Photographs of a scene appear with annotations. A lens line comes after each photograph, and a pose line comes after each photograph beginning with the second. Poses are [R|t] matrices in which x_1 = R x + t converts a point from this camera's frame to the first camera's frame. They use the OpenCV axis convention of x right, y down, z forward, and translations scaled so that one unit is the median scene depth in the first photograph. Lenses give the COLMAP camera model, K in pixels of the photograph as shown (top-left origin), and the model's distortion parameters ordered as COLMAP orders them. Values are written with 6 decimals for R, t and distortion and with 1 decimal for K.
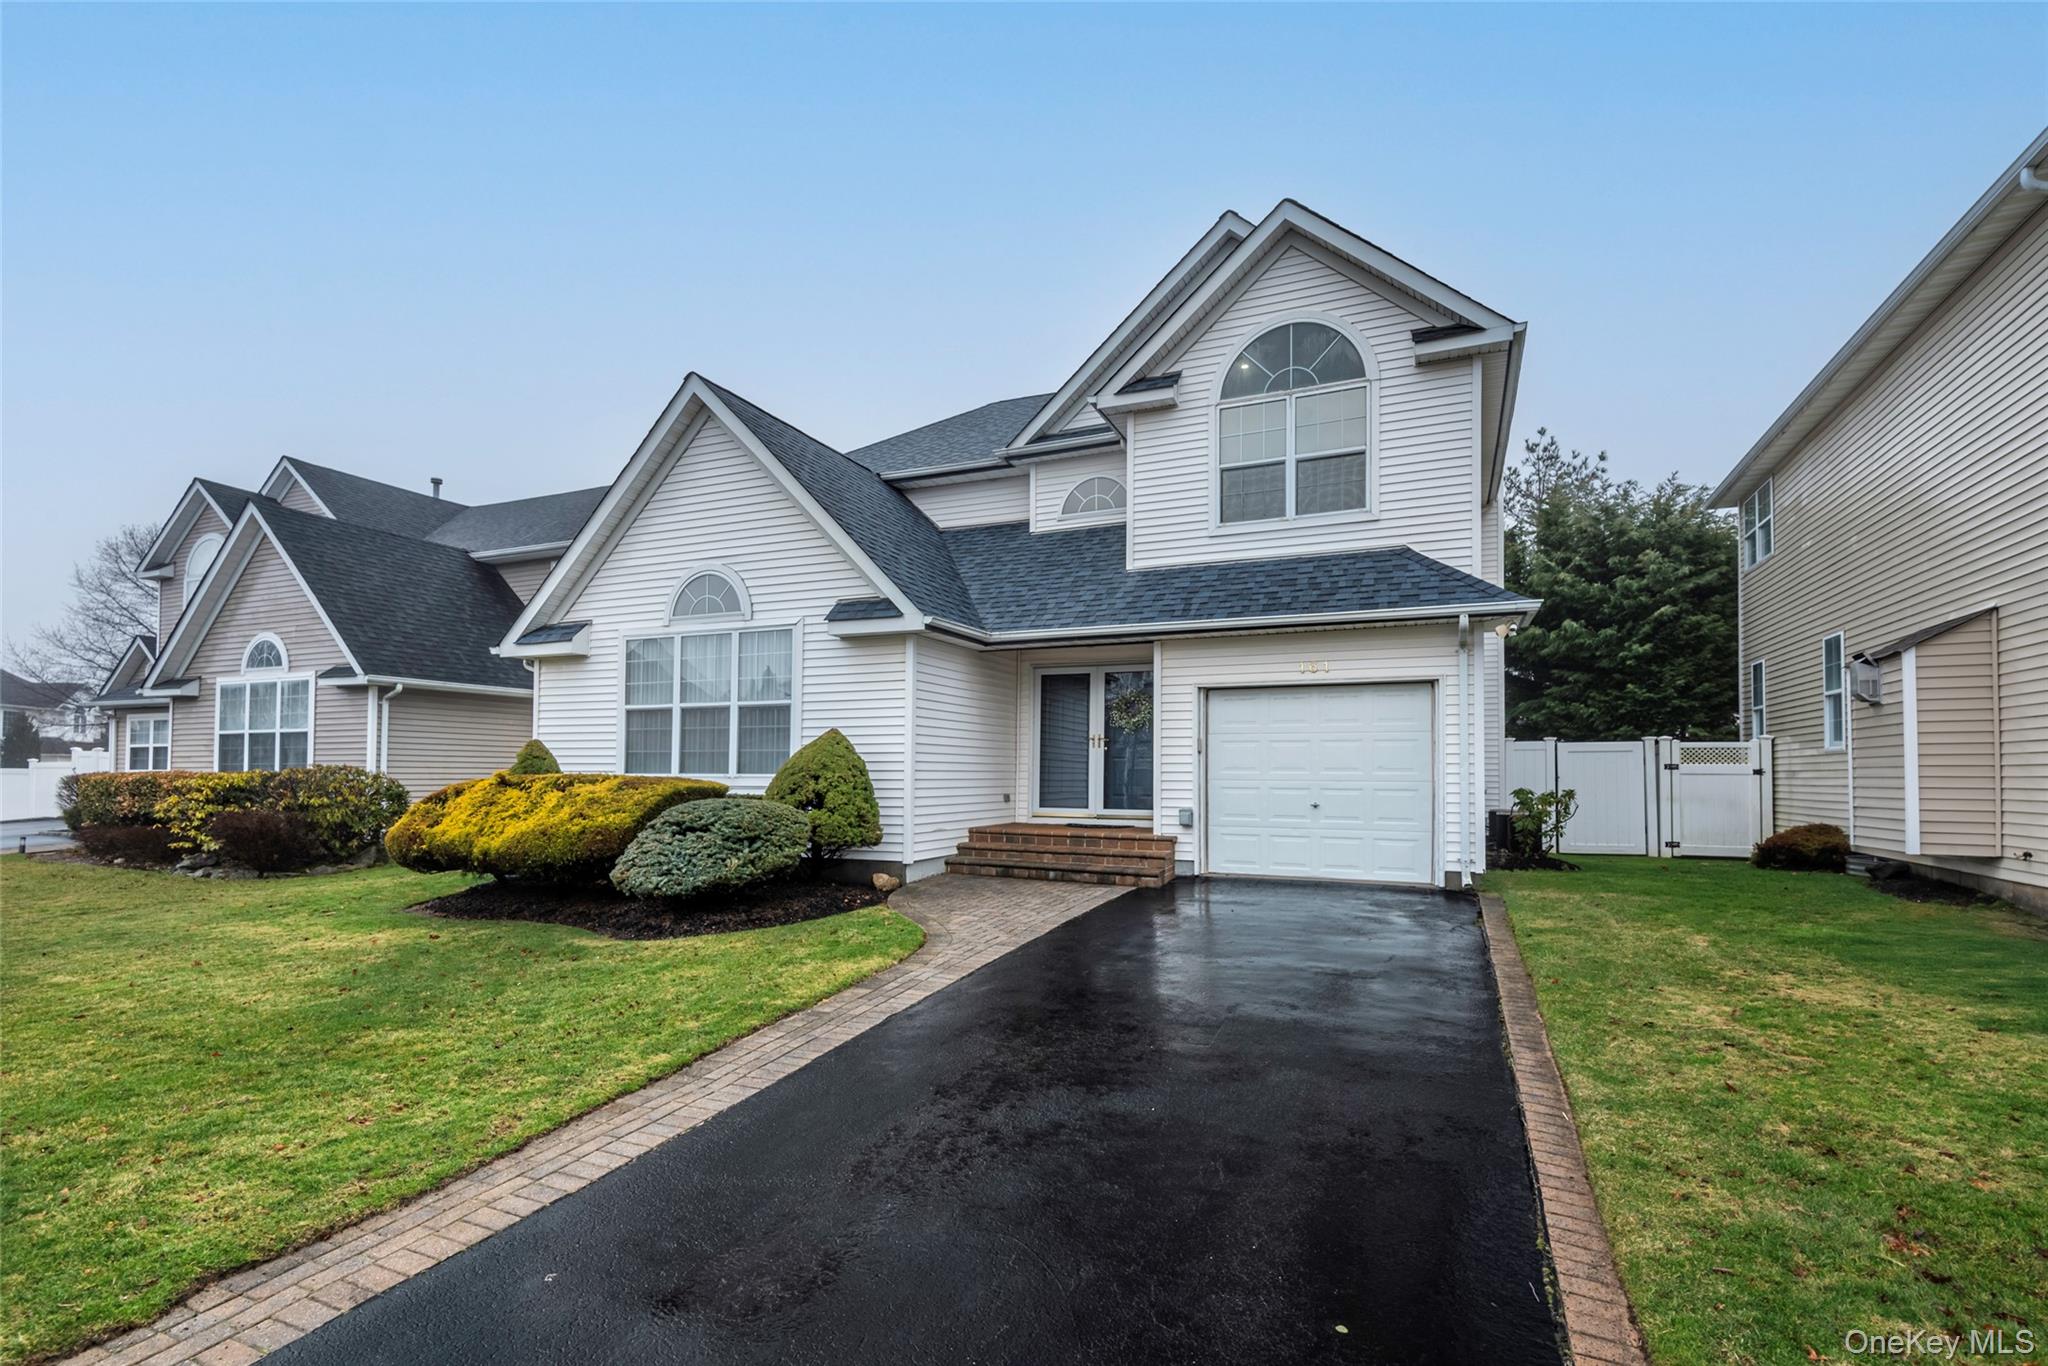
lens RADIAL K [[961.2, 0, 1081.2], [0, 961.2, 679.8], [0, 0, 1]] dist [0.028927, -0.022524]
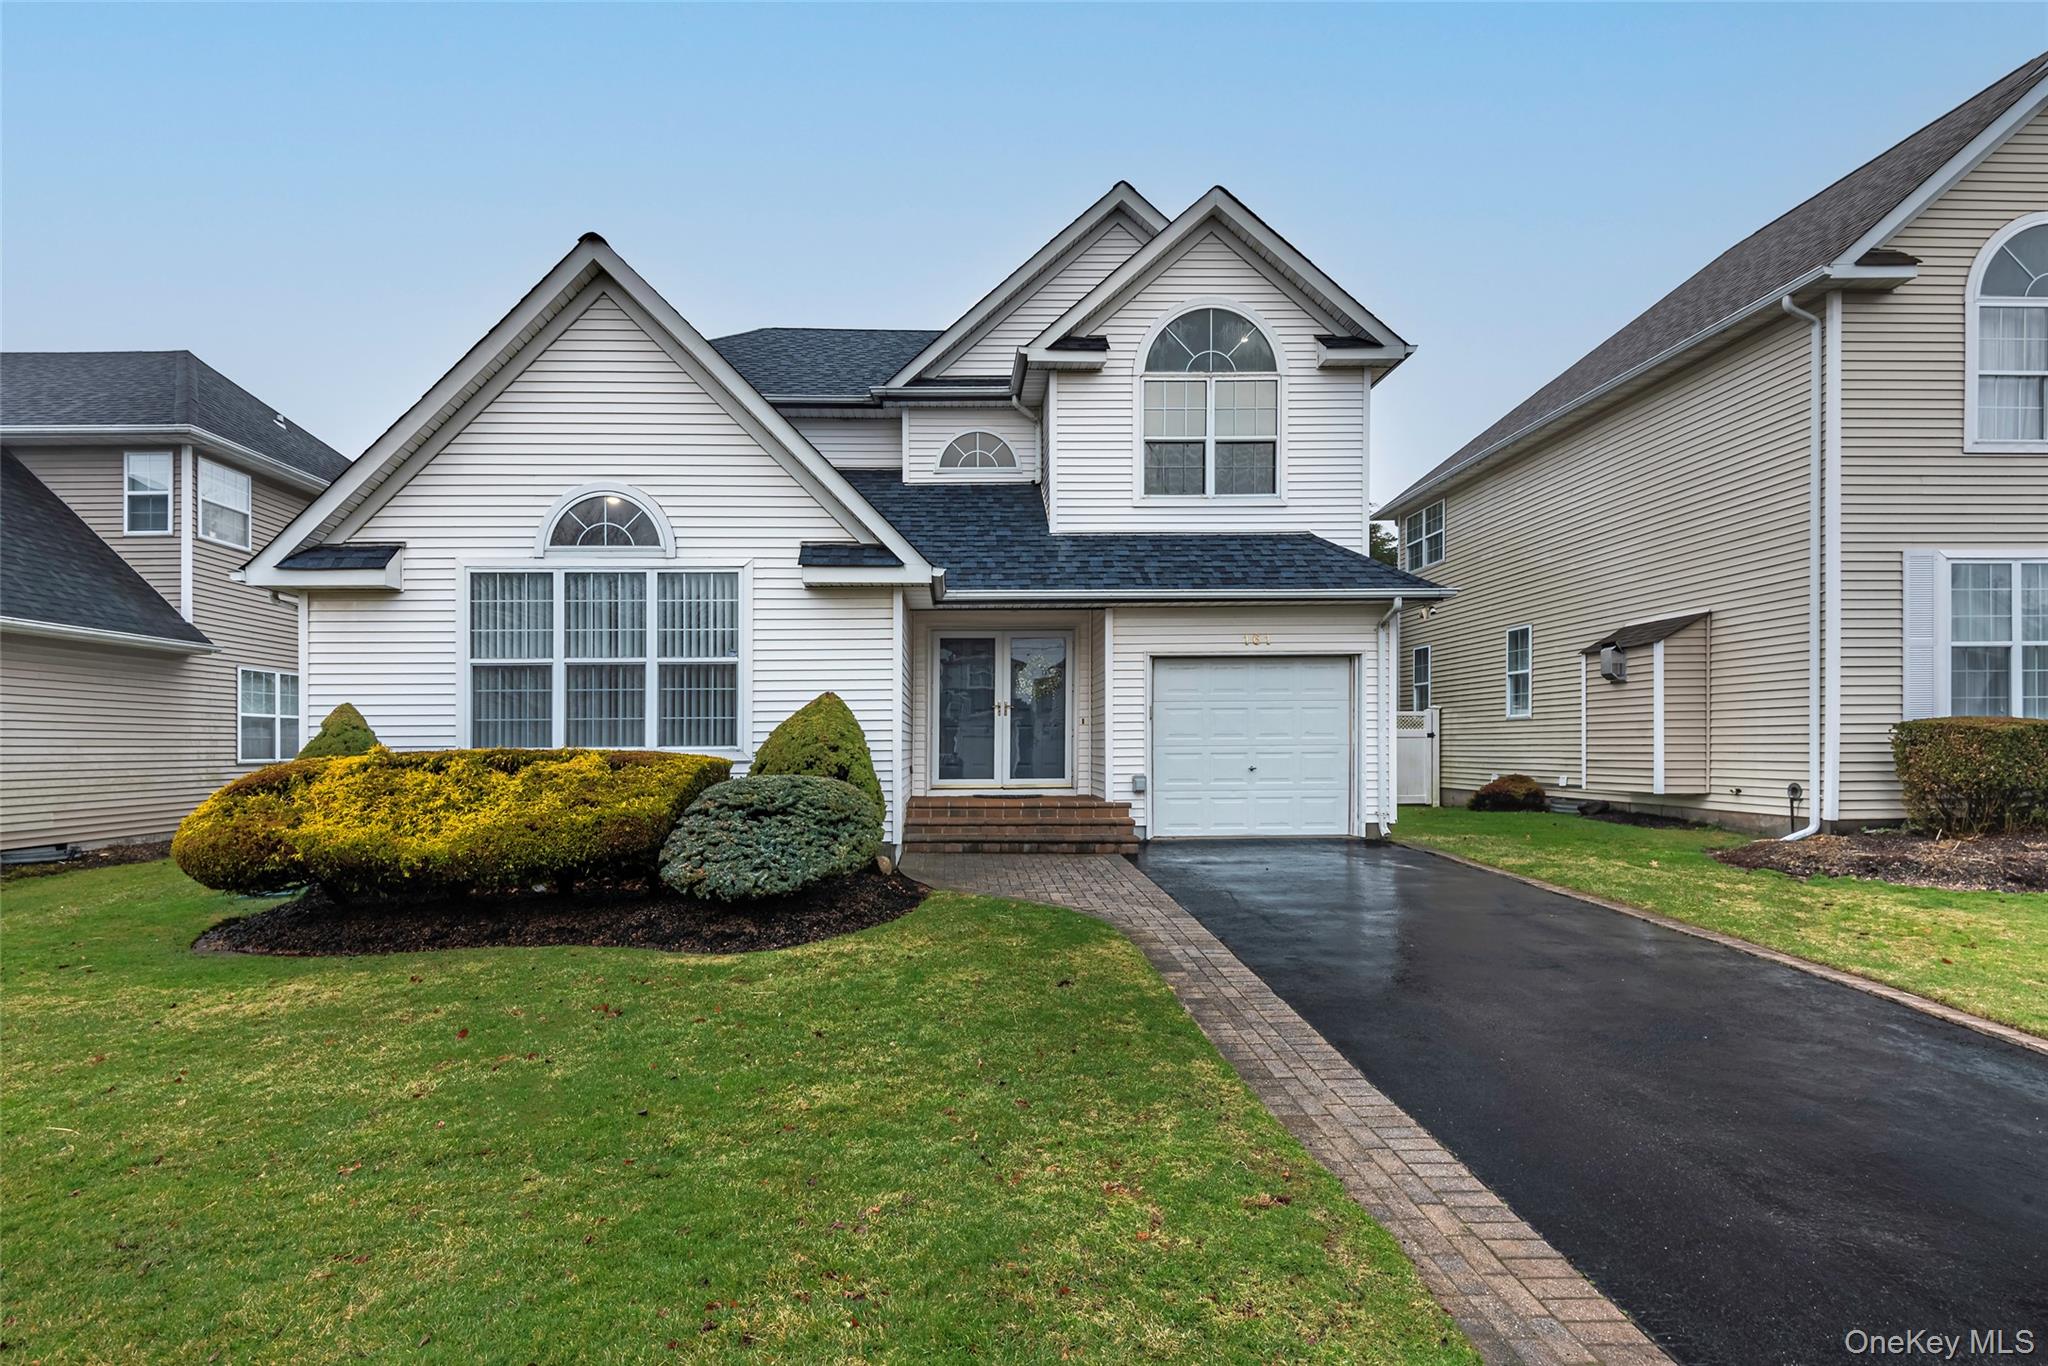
lens RADIAL K [[961.2, 0, 1081.2], [0, 961.2, 679.8], [0, 0, 1]] dist [0.028927, -0.022524]
pose [[0.903848, 0.015768, 0.427562, -0.369428], [-0.028559, 0.999315, 0.023519, 0.011465], [-0.426899, -0.033468, 0.903680, 0.112185]]
